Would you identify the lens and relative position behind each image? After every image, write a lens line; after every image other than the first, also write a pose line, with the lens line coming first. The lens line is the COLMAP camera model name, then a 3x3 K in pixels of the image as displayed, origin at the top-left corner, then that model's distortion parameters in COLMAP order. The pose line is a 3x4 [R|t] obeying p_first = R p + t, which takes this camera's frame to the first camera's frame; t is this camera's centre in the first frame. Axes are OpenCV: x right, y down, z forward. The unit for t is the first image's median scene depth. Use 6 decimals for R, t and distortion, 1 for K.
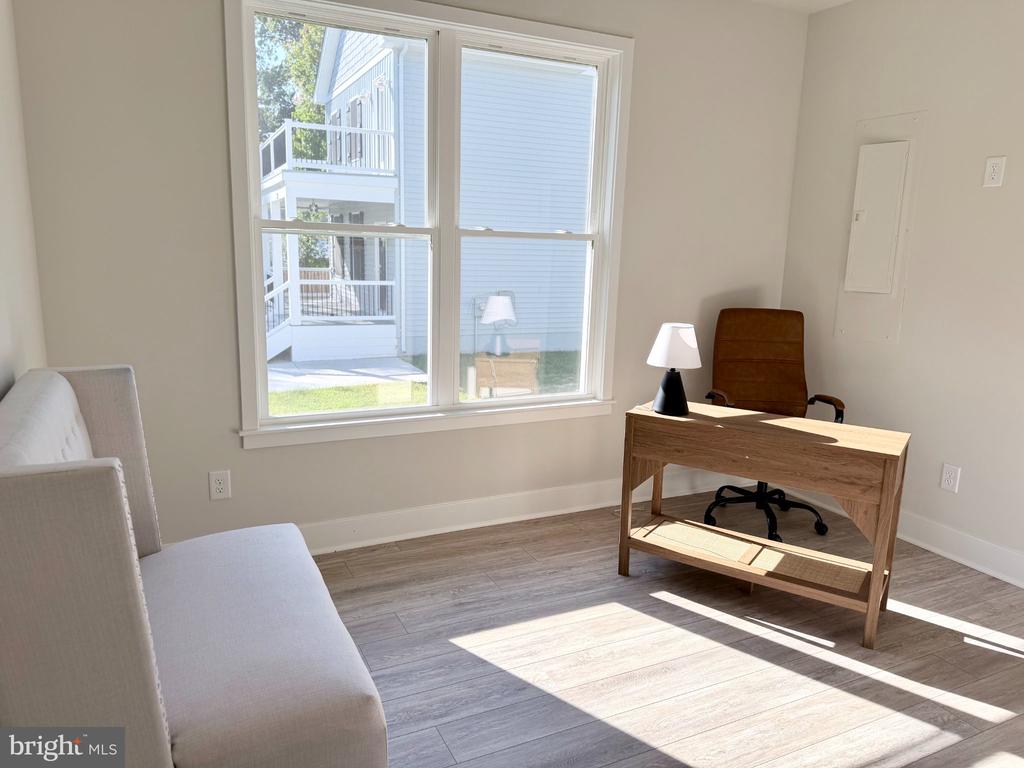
lens RADIAL K [[717.1, 0, 509.3], [0, 717.1, 385.1], [0, 0, 1]] dist [0.086929, -0.112630]
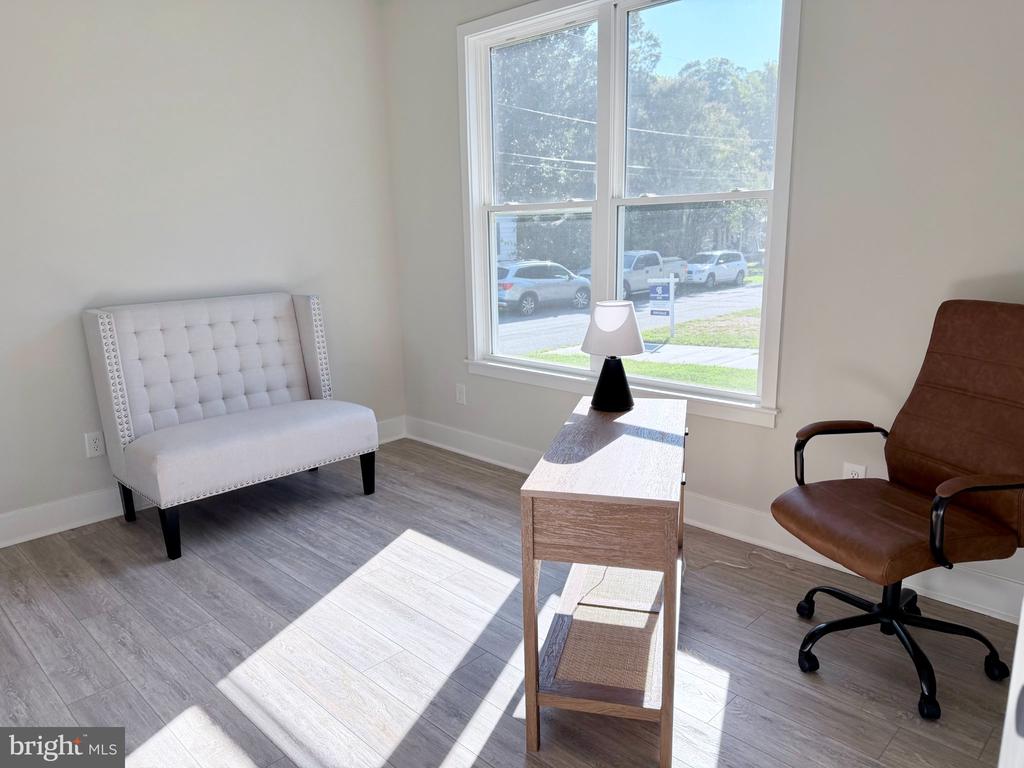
lens RADIAL K [[717.1, 0, 509.3], [0, 717.1, 385.1], [0, 0, 1]] dist [0.086929, -0.112630]
pose [[0.331427, 0.171144, -0.927829, 1.100598], [-0.153185, 0.980123, 0.126072, -0.082289], [0.930962, 0.100346, 0.351055, 0.690992]]
